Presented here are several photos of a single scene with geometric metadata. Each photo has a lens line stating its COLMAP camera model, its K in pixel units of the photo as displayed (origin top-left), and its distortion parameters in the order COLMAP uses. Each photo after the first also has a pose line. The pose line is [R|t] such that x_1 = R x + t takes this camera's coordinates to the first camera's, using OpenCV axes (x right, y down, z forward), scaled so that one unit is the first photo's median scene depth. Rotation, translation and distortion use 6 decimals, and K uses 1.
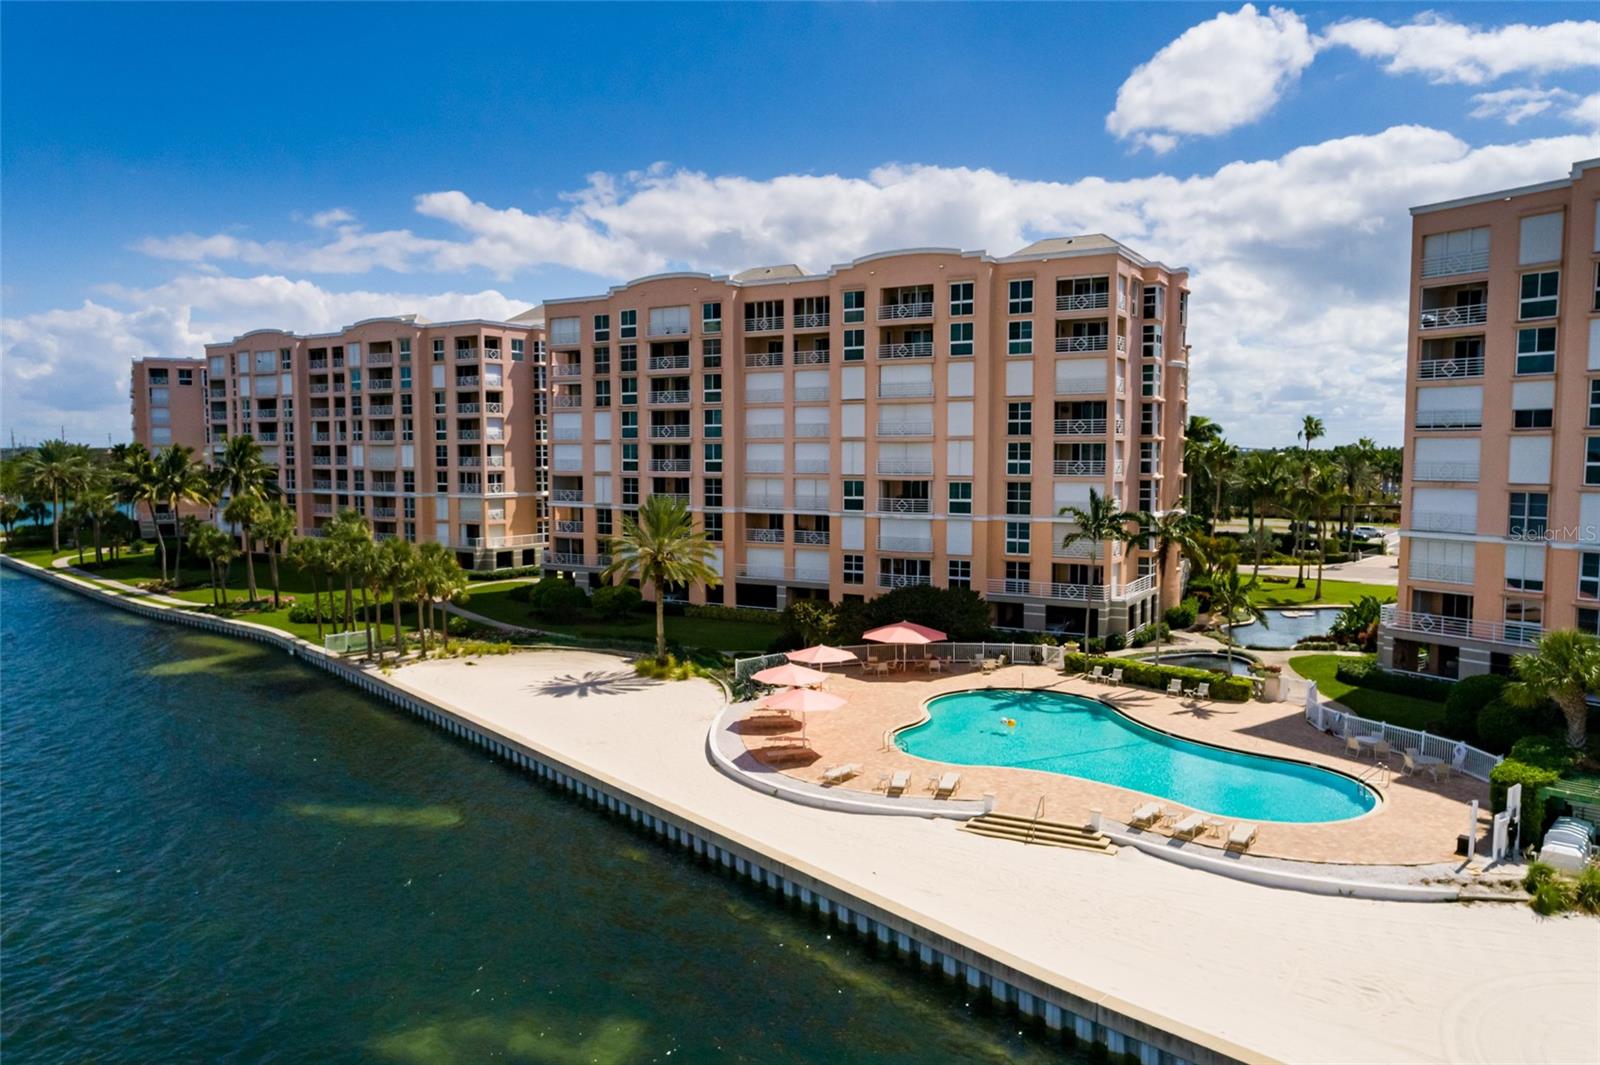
lens RADIAL K [[1117.9, 0, 800.0], [0, 1117.9, 532.5], [0, 0, 1]] dist [-0.000066, 0.007190]
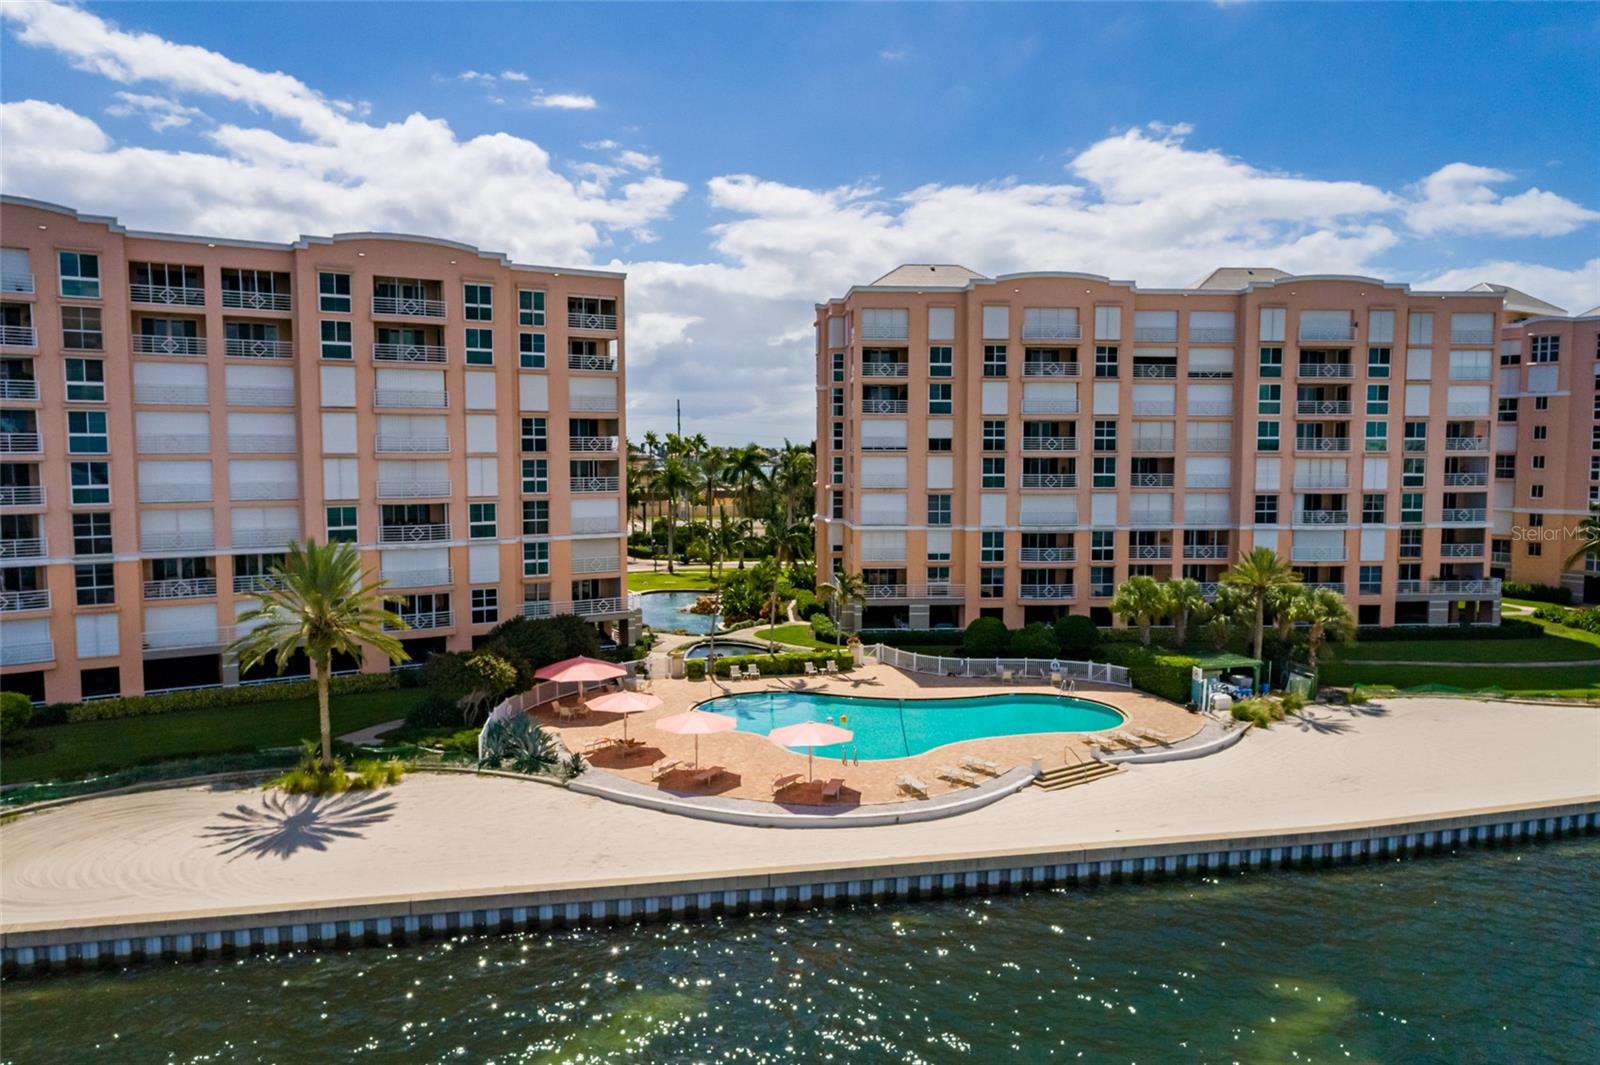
lens RADIAL K [[1117.9, 0, 800.0], [0, 1117.9, 532.5], [0, 0, 1]] dist [-0.000066, 0.007190]
pose [[0.467486, -0.065368, 0.881581, -0.539909], [0.063753, 0.997159, 0.040130, -0.041326], [-0.881699, 0.037443, 0.470325, 0.343580]]
